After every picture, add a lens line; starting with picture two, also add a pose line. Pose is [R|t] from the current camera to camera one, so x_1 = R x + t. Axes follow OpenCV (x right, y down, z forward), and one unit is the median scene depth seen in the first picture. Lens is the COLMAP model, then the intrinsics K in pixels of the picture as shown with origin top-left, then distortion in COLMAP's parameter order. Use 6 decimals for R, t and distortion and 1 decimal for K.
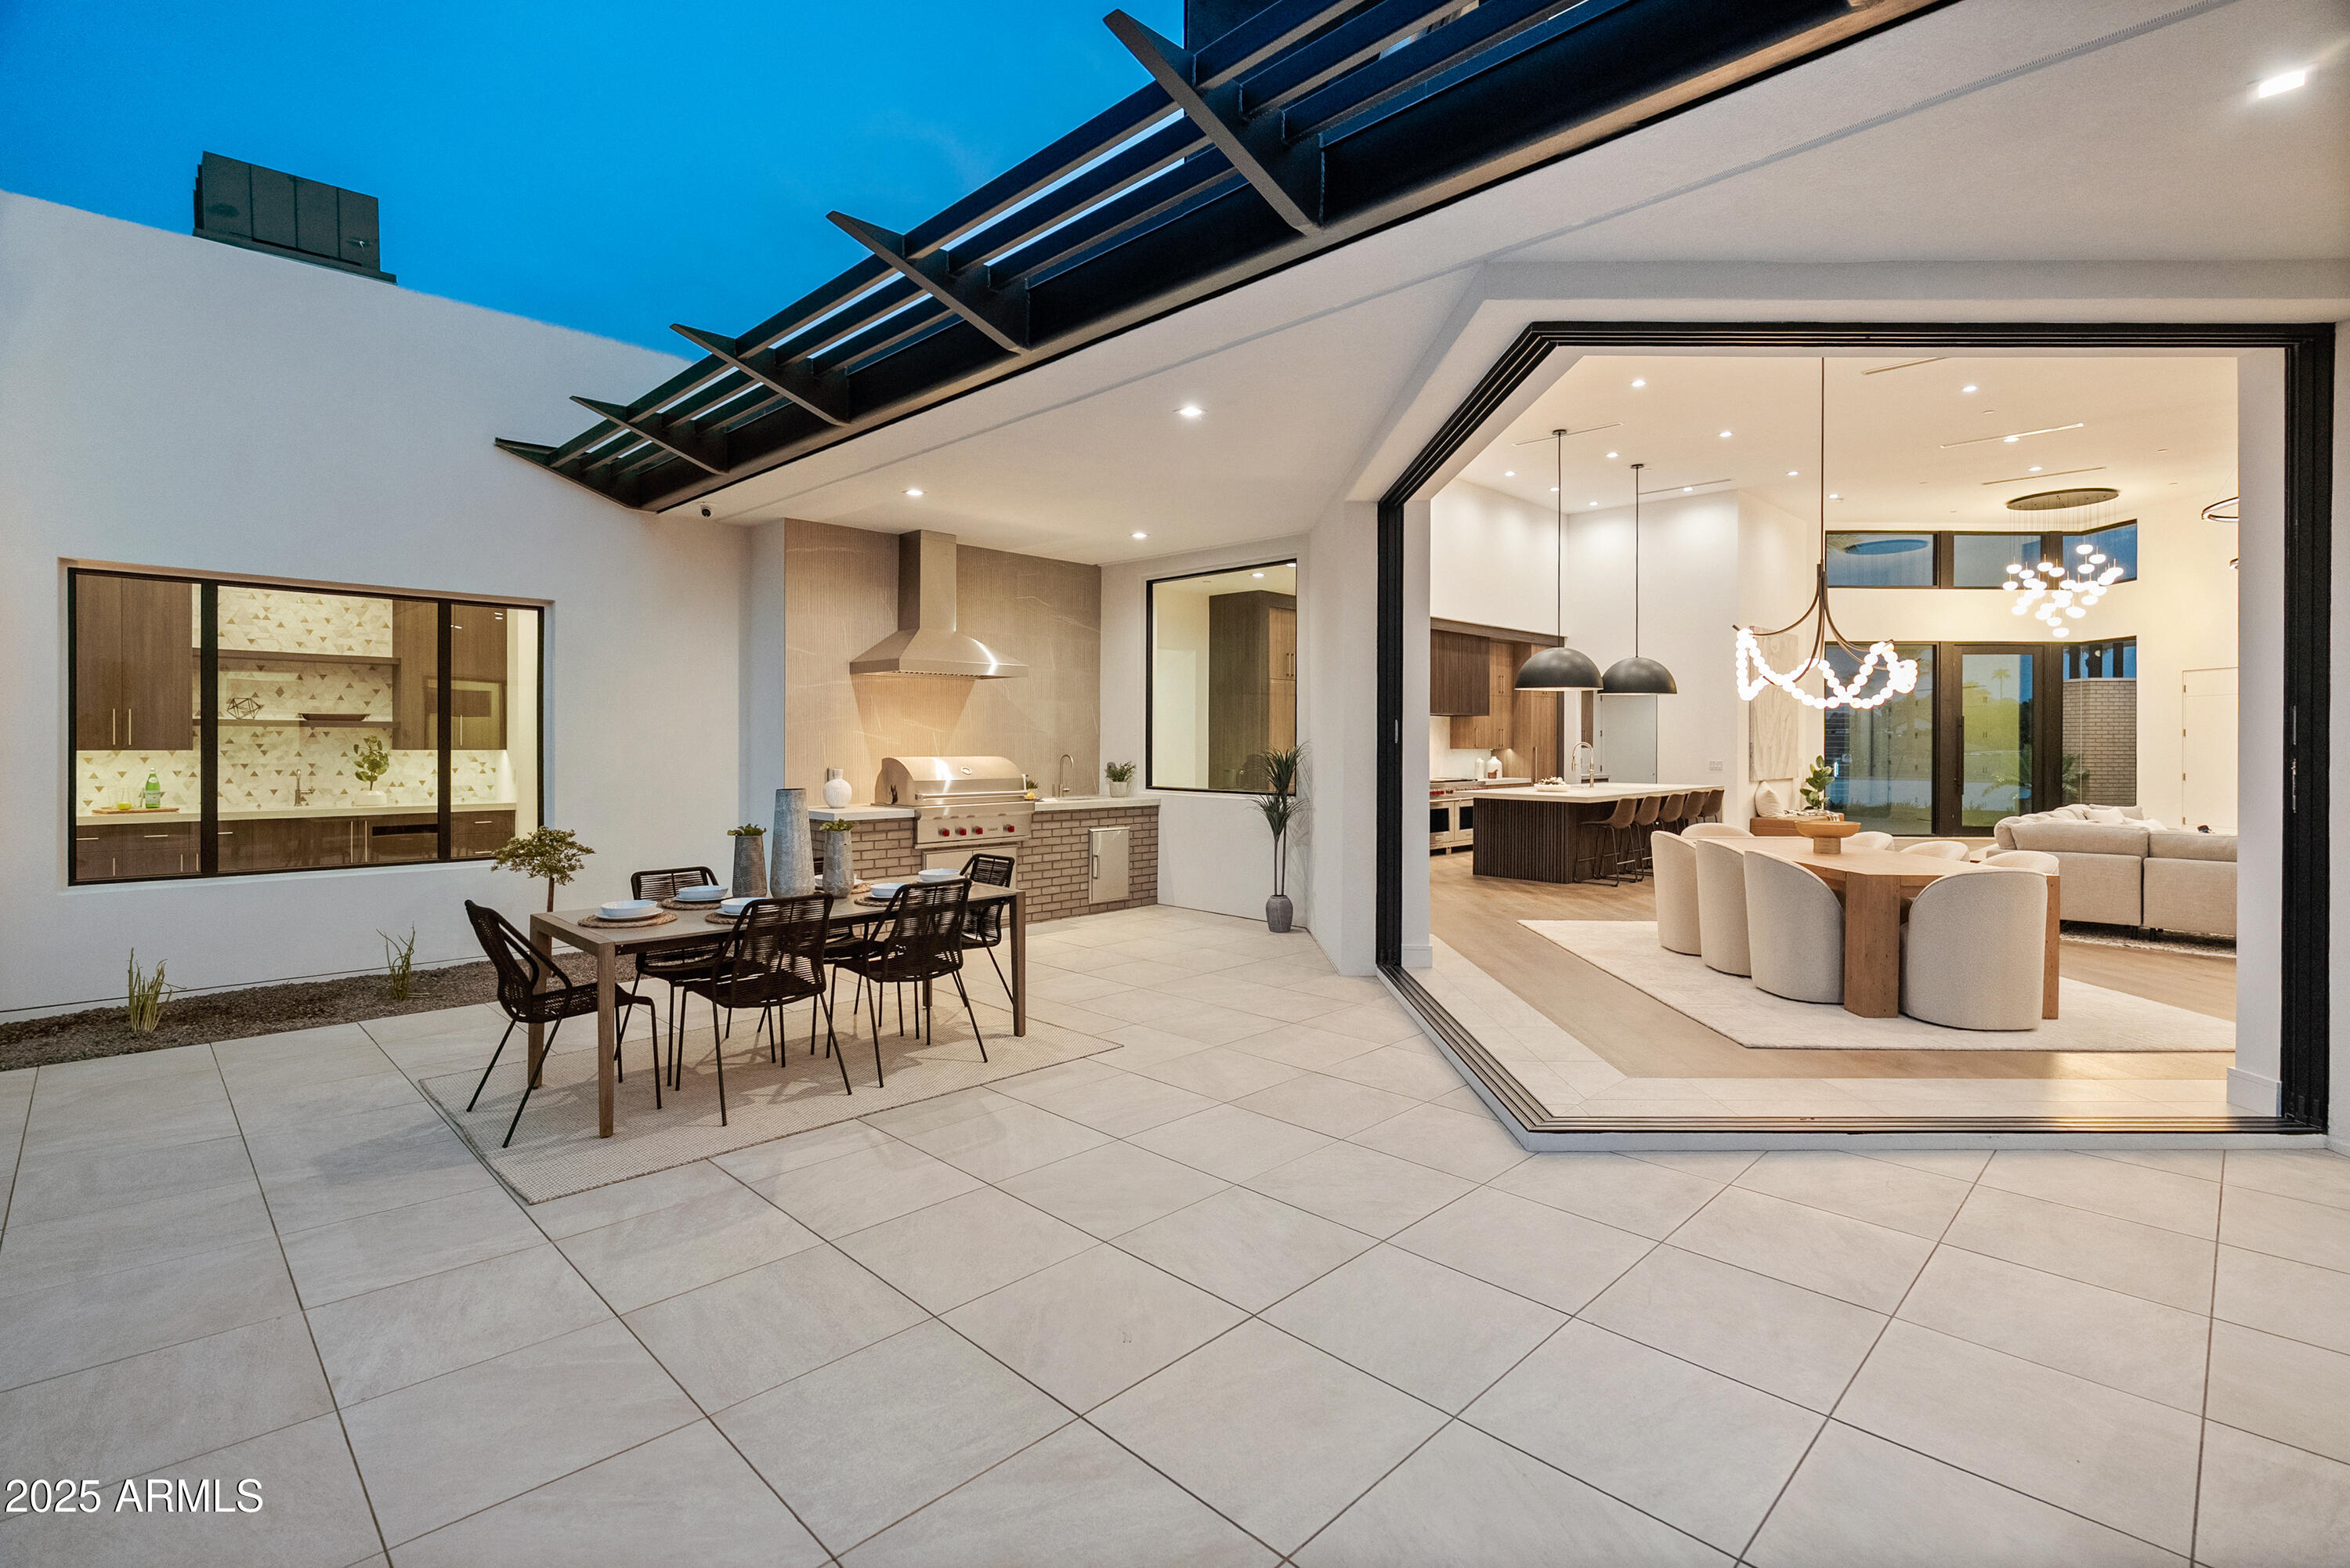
lens RADIAL K [[1097.1, 0, 1161.0], [0, 1097.1, 763.6], [0, 0, 1]] dist [-0.008065, 0.003473]
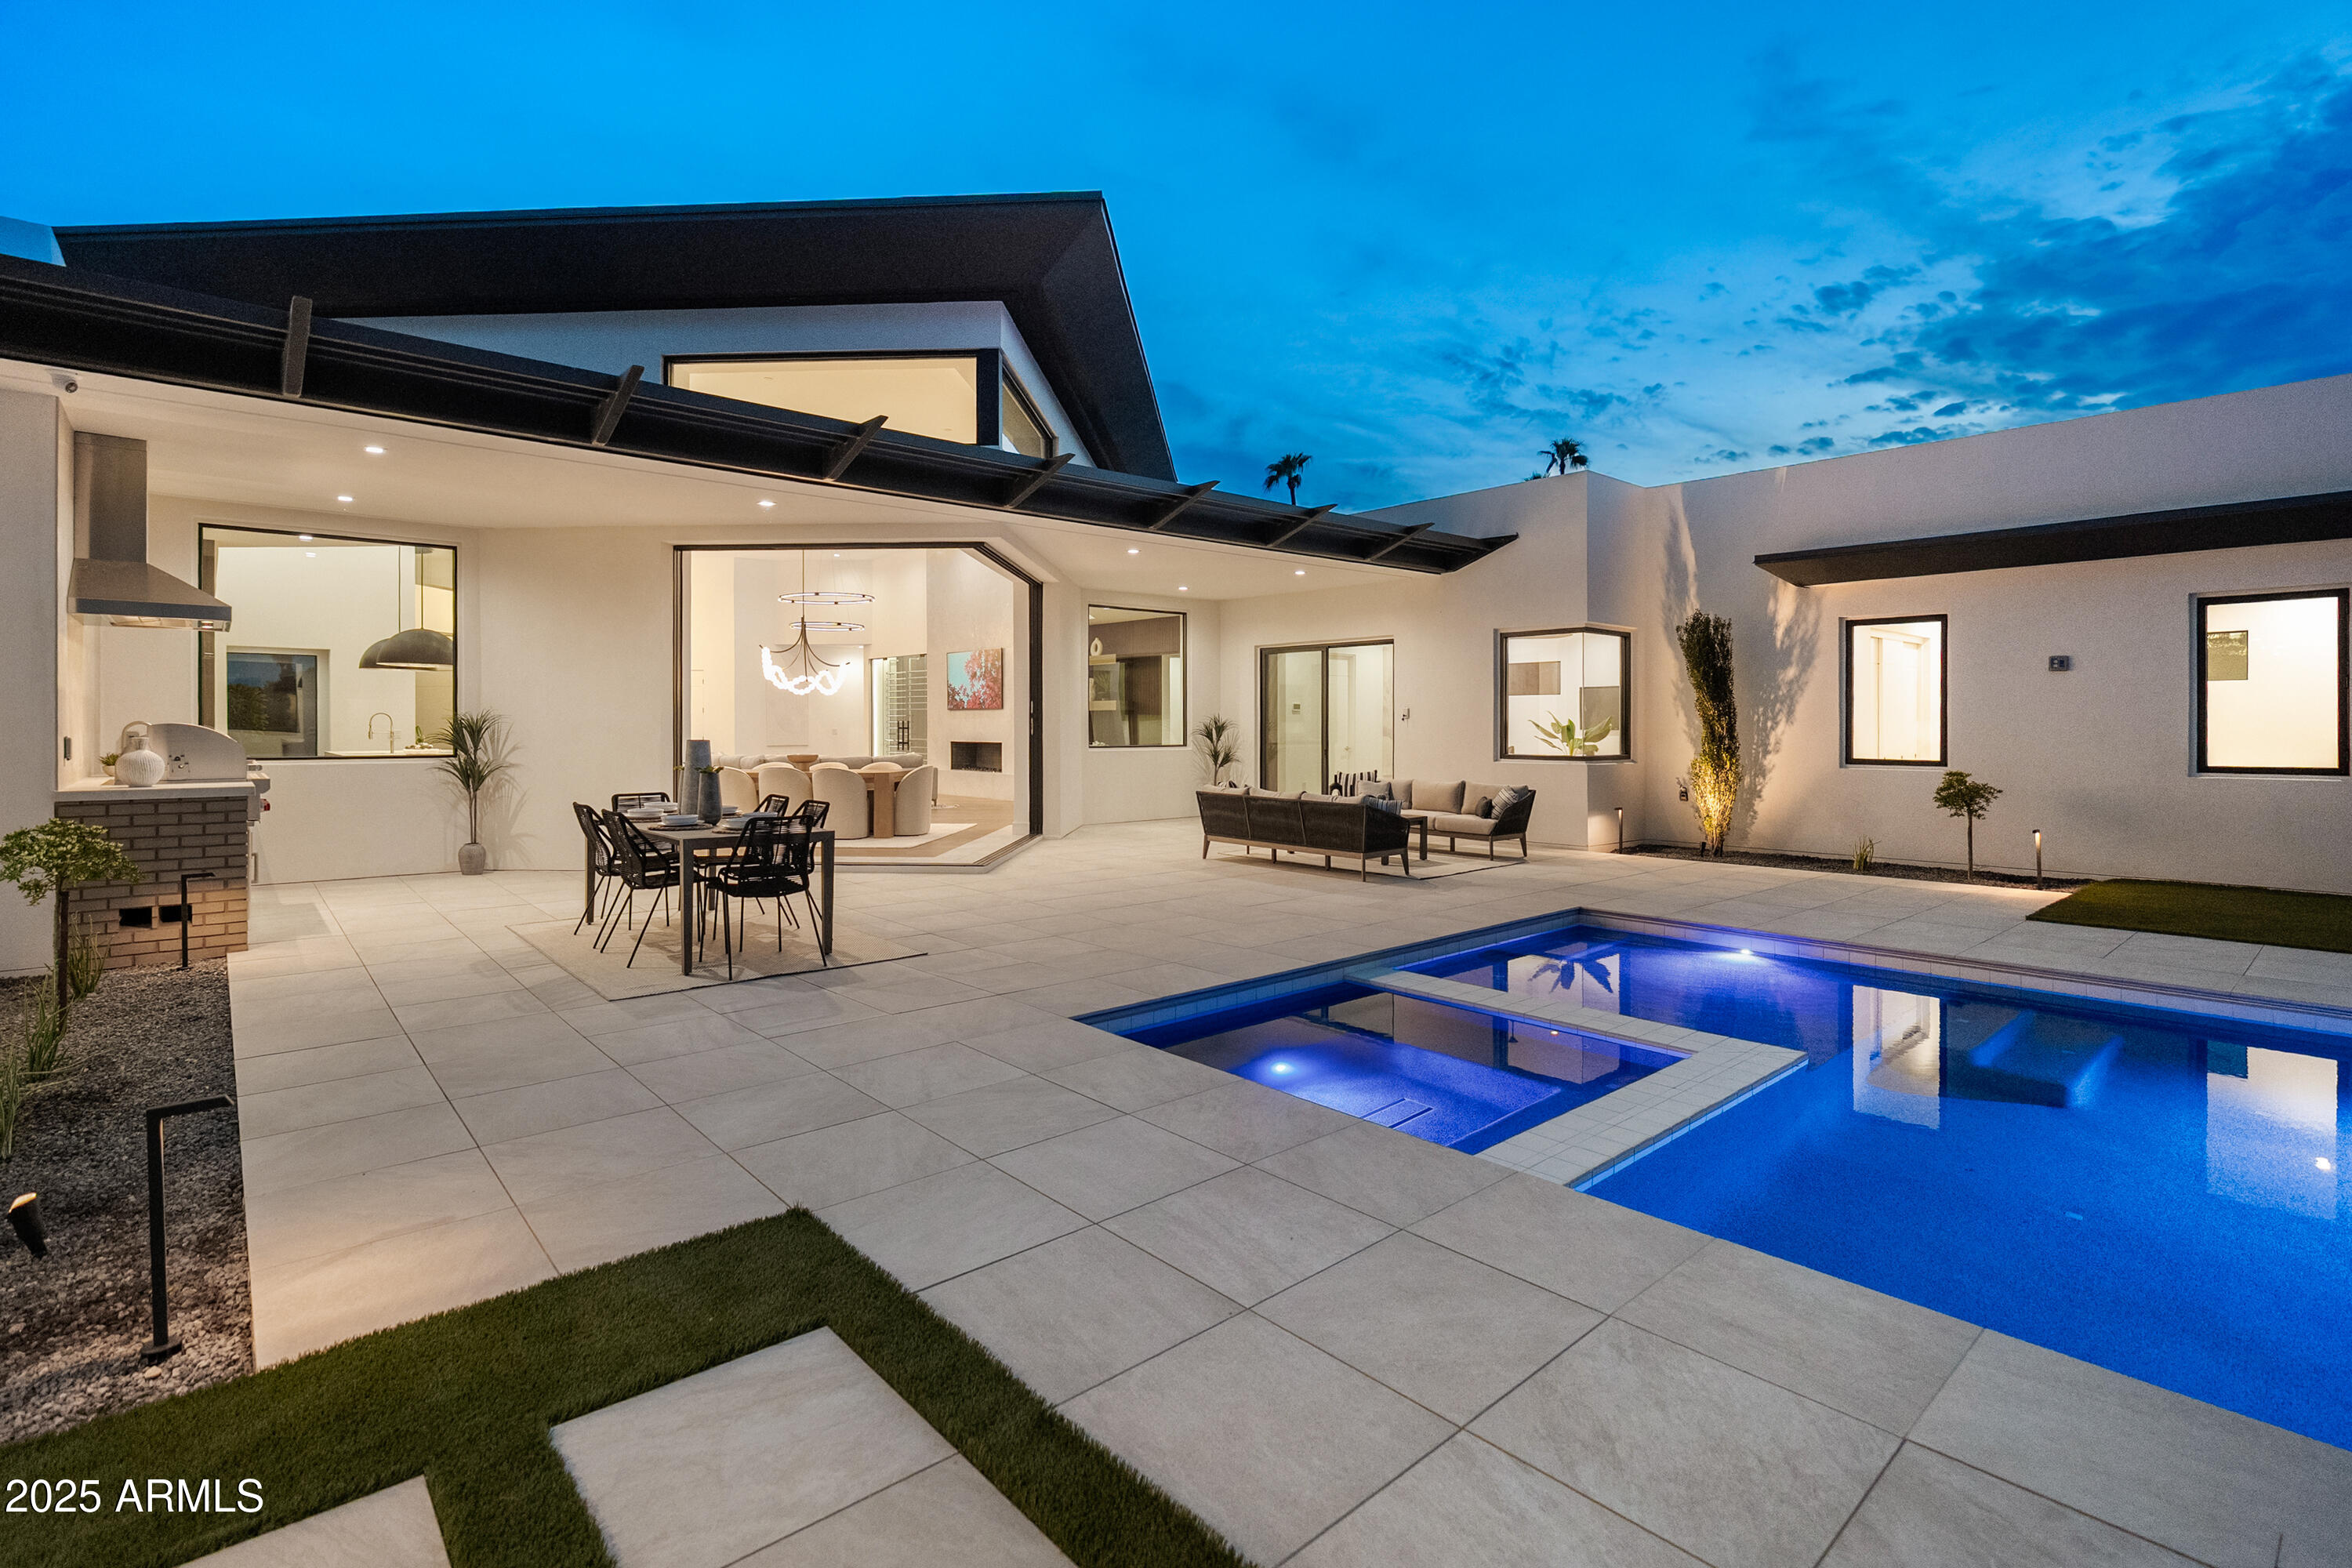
lens RADIAL K [[1098.1, 0, 1183.9], [0, 1098.1, 744.1], [0, 0, 1]] dist [-0.008065, 0.003473]
pose [[0.059648, -0.021051, 0.997997, -0.991071], [0.018149, 0.999635, 0.020001, 0.008286], [-0.998054, 0.016920, 0.060008, 0.173802]]
